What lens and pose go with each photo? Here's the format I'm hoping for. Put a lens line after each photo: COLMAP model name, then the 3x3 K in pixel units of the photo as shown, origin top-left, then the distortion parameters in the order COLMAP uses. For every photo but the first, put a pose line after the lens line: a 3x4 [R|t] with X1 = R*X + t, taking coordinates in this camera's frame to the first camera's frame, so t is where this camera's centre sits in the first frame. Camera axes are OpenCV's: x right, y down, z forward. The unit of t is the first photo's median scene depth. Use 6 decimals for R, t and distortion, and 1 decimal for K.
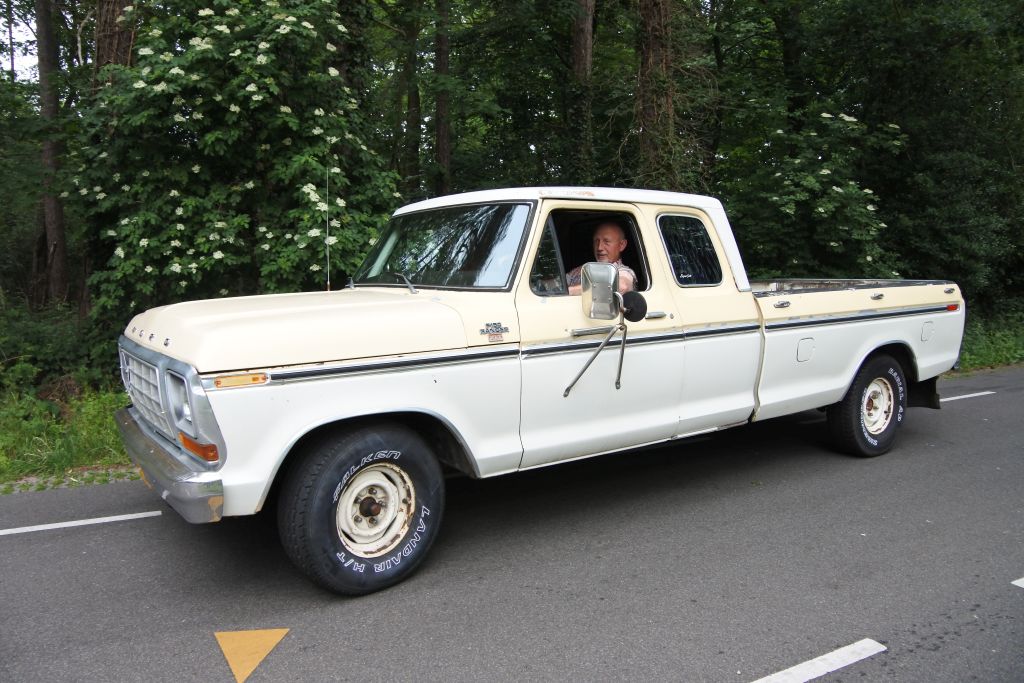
lens RADIAL K [[848.8, 0, 489.8], [0, 848.8, 334.9], [0, 0, 1]] dist [-0.162147, 0.091746]
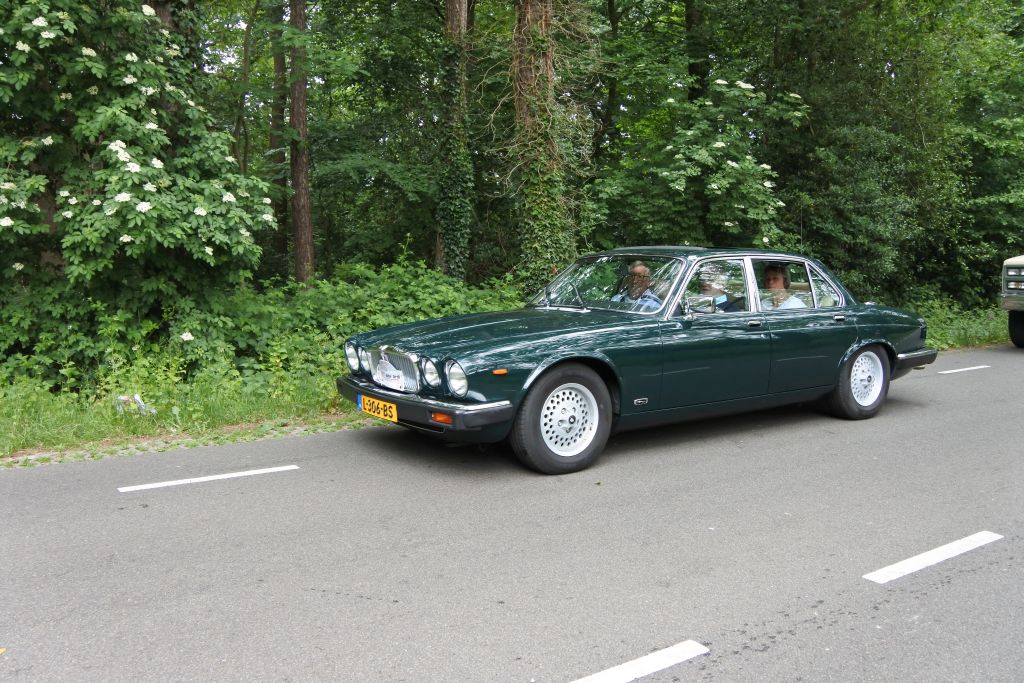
lens RADIAL K [[935.9, 0, 492.4], [0, 935.9, 340.4], [0, 0, 1]] dist [-0.115000, 0.130673]
pose [[0.992203, -0.001071, 0.124630, 0.046631], [-0.000295, 0.999940, 0.010944, 0.013842], [-0.124634, -0.010895, 0.992143, 0.012708]]
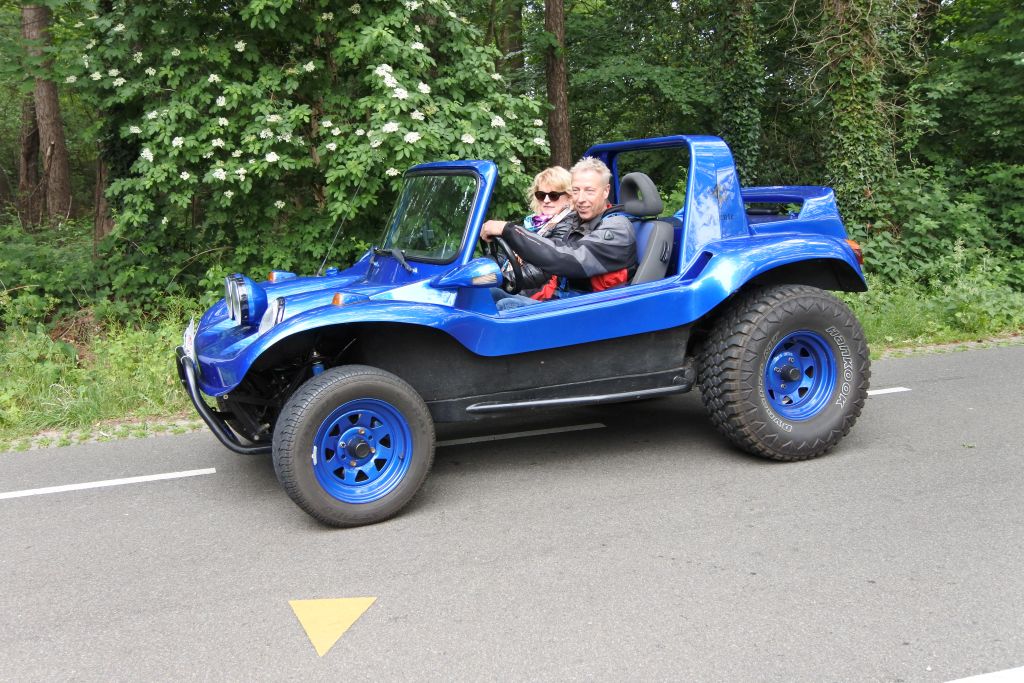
lens RADIAL K [[1109.5, 0, 485.9], [0, 1109.5, 338.8], [0, 0, 1]] dist [0.032019, 0.000000]
pose [[0.993211, 0.002835, -0.116295, 0.000349], [0.005181, 0.997633, 0.068566, 0.004911], [0.116215, -0.068703, 0.990845, -0.036862]]
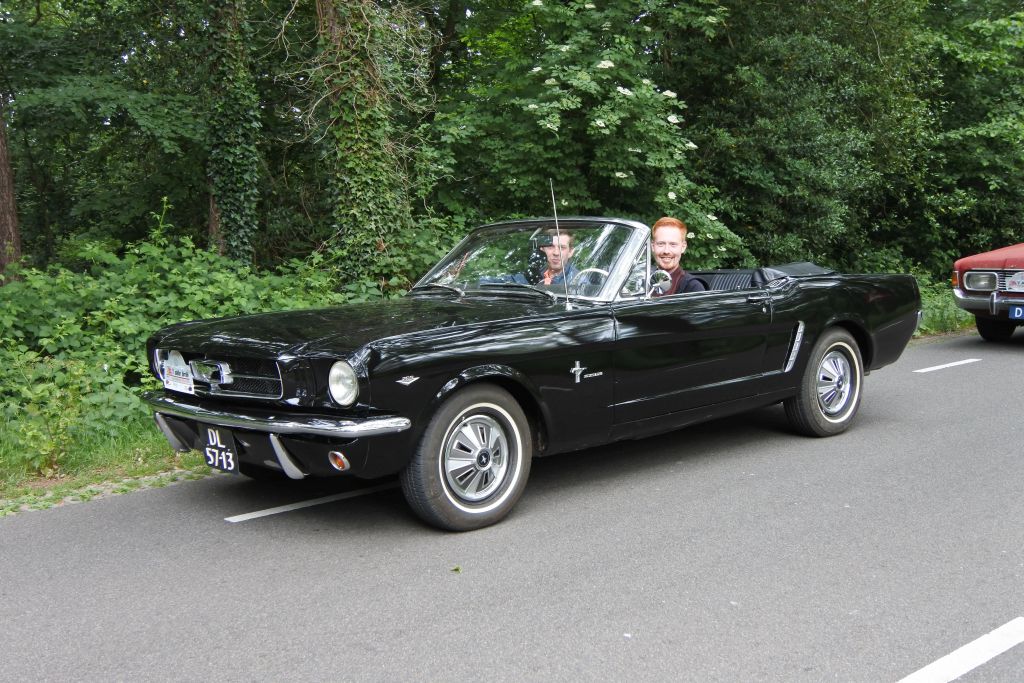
lens RADIAL K [[1277.5, 0, 507.9], [0, 1277.5, 337.7], [0, 0, 1]] dist [0.086873, 0.000000]
pose [[0.958760, -0.036874, 0.281814, 0.057332], [0.034068, 0.999309, 0.014854, 0.004374], [-0.282167, -0.004641, 0.959354, 0.059529]]
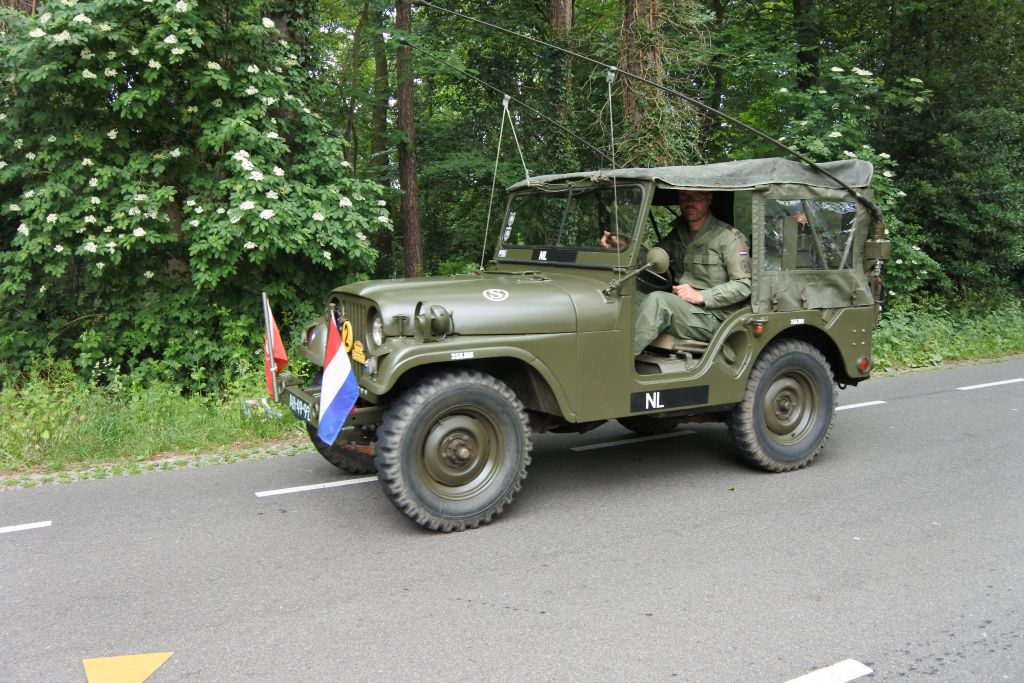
lens RADIAL K [[935.9, 0, 485.3], [0, 935.9, 338.6], [0, 0, 1]] dist [-0.115000, 0.130673]
pose [[0.999871, -0.011424, 0.011250, 0.027581], [0.011275, 0.999848, 0.013262, 0.007738], [-0.011399, -0.013133, 0.999849, 0.017328]]
